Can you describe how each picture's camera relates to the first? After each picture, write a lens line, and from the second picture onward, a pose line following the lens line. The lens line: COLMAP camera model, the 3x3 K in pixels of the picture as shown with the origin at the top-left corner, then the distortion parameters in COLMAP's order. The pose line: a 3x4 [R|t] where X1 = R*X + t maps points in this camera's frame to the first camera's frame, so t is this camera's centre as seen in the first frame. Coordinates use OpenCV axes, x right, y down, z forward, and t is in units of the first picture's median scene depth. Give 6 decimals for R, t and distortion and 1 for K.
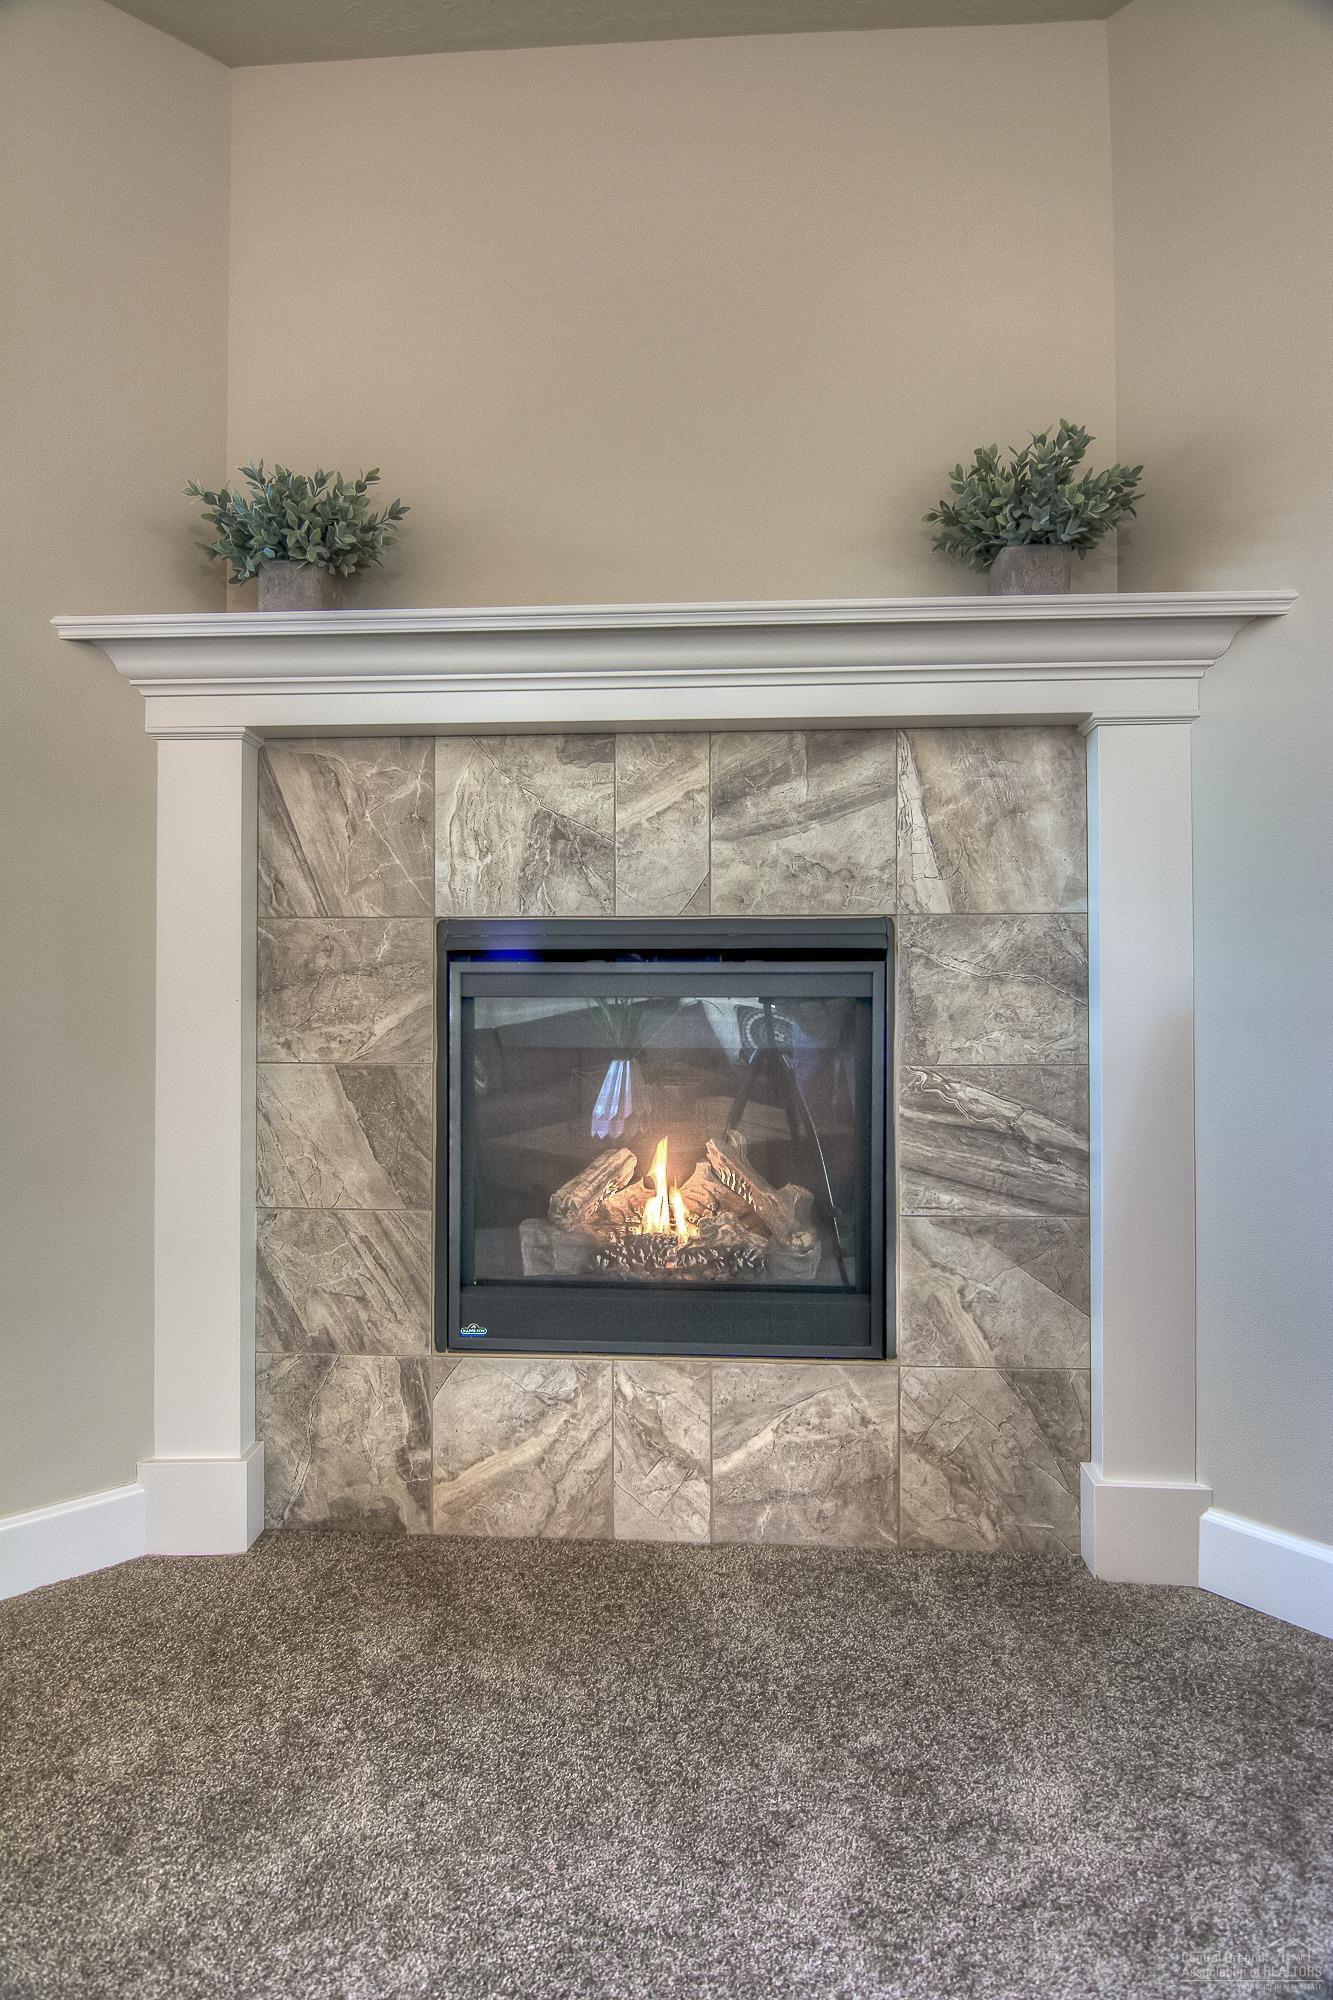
lens RADIAL K [[1052.6, 0, 656.5], [0, 1052.6, 1008.4], [0, 0, 1]] dist [-0.008202, -0.010329]
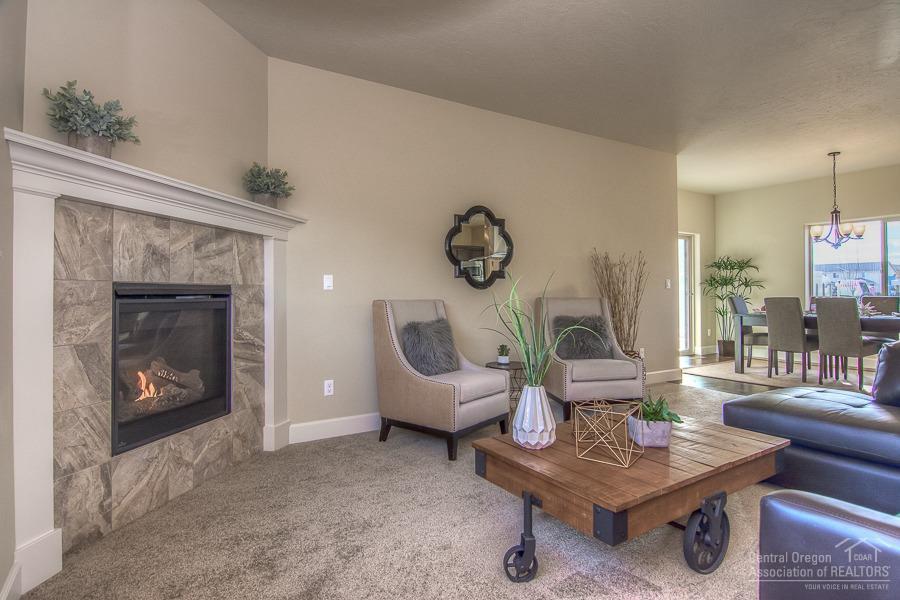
lens RADIAL K [[473.7, 0, 452.7], [0, 473.7, 293.9], [0, 0, 1]] dist [-0.008202, -0.010329]
pose [[0.151655, -0.000651, 0.988433, -1.193698], [0.004333, 0.999991, -0.000006, -0.053880], [-0.988424, 0.004283, 0.151656, 0.039559]]
